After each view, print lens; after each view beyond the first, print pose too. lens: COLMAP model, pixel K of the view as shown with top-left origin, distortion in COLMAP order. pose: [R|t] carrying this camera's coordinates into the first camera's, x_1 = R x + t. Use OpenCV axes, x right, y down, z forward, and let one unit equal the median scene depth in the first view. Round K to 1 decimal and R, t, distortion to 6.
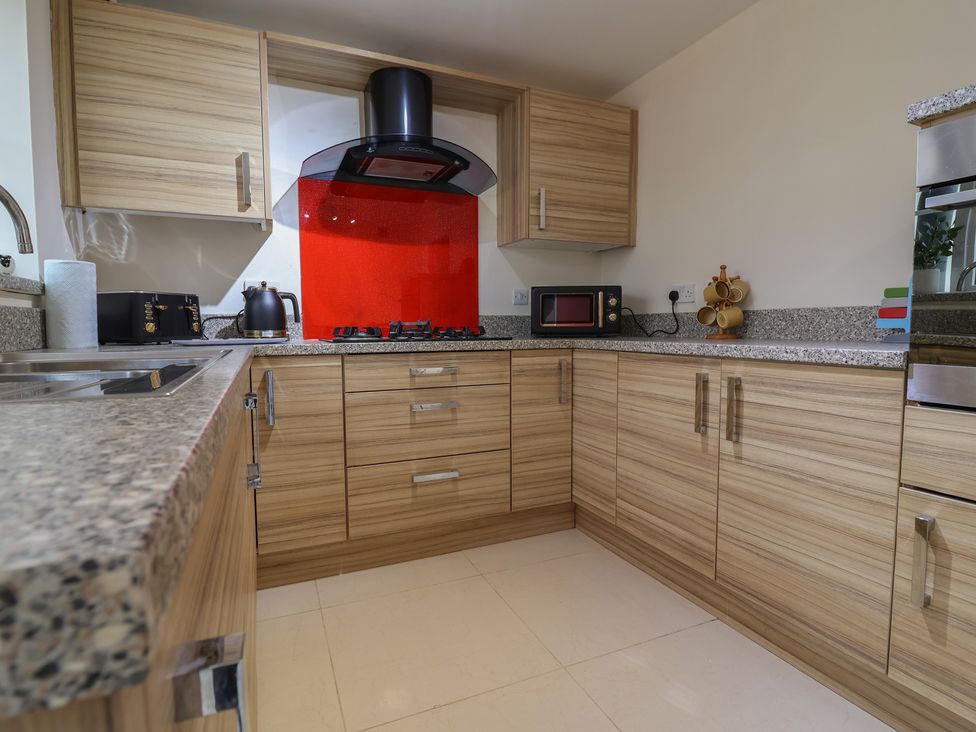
lens RADIAL K [[515.1, 0, 482.4], [0, 515.1, 364.7], [0, 0, 1]] dist [0.002573, -0.014717]
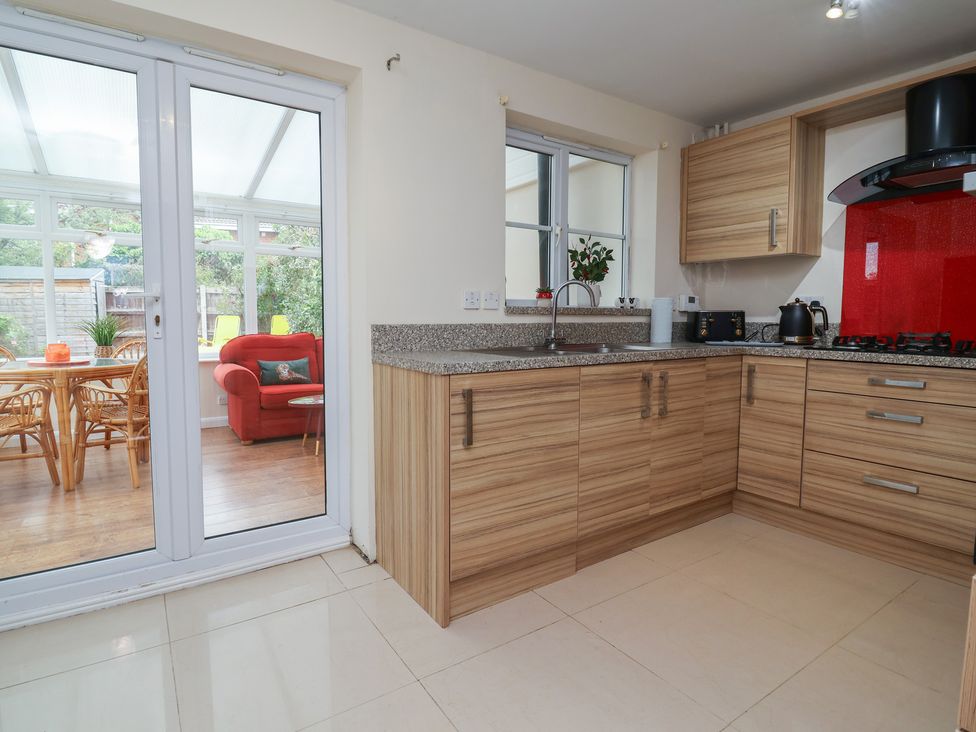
lens RADIAL K [[515.1, 0, 482.4], [0, 515.1, 364.7], [0, 0, 1]] dist [0.002573, -0.014717]
pose [[0.182113, 0.097337, -0.978448, 0.794710], [-0.076446, 0.993478, 0.084604, -0.049706], [0.980301, 0.059391, 0.188367, -0.011307]]
